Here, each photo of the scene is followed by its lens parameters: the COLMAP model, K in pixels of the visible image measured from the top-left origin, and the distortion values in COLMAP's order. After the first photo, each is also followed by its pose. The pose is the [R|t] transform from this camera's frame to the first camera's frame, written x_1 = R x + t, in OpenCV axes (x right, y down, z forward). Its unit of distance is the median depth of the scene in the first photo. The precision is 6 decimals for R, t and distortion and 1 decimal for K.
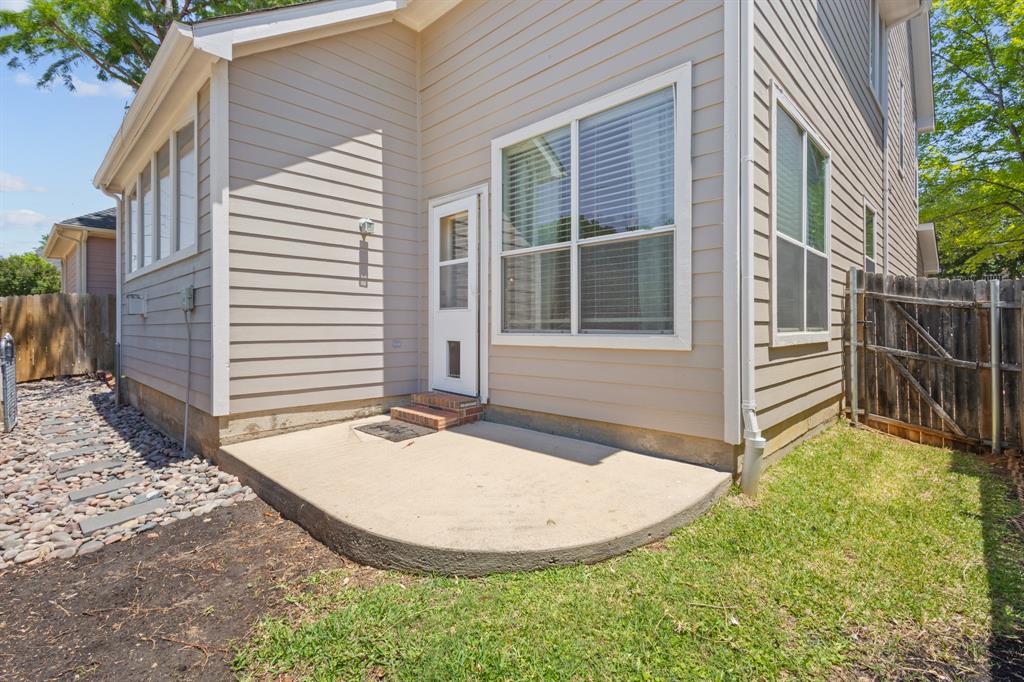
lens RADIAL K [[473.0, 0, 512.6], [0, 473.0, 329.9], [0, 0, 1]] dist [0.001646, -0.000131]
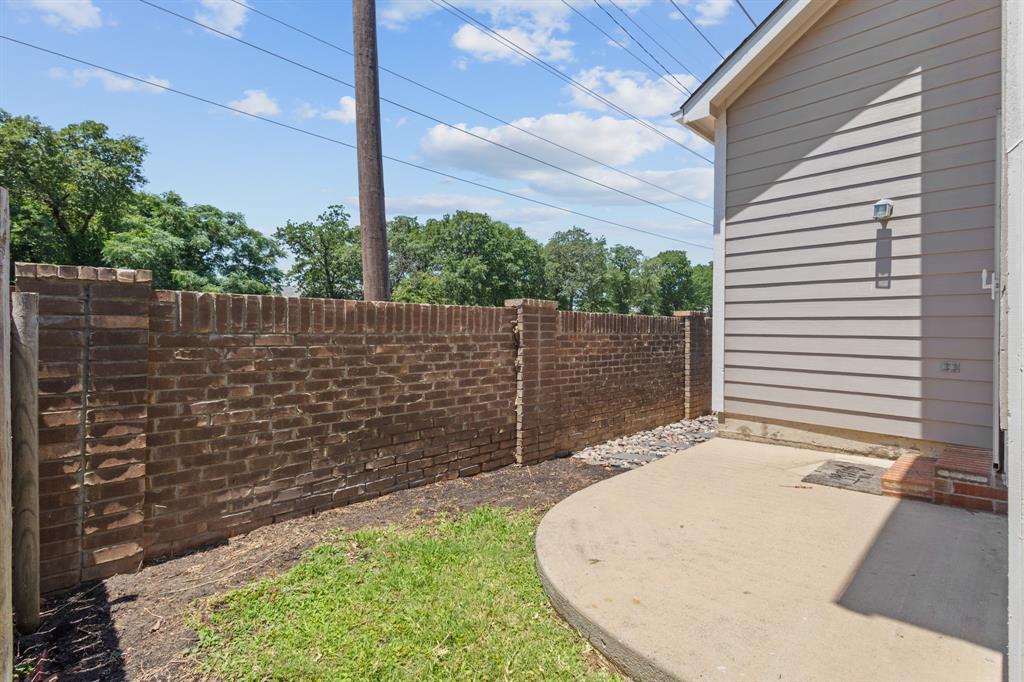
lens RADIAL K [[473.0, 0, 512.6], [0, 473.0, 329.9], [0, 0, 1]] dist [0.001646, -0.000131]
pose [[-0.031739, 0.002564, -0.999493, 0.531867], [-0.015901, 0.999869, 0.003070, -0.017598], [0.999370, 0.015990, -0.031694, 0.469717]]
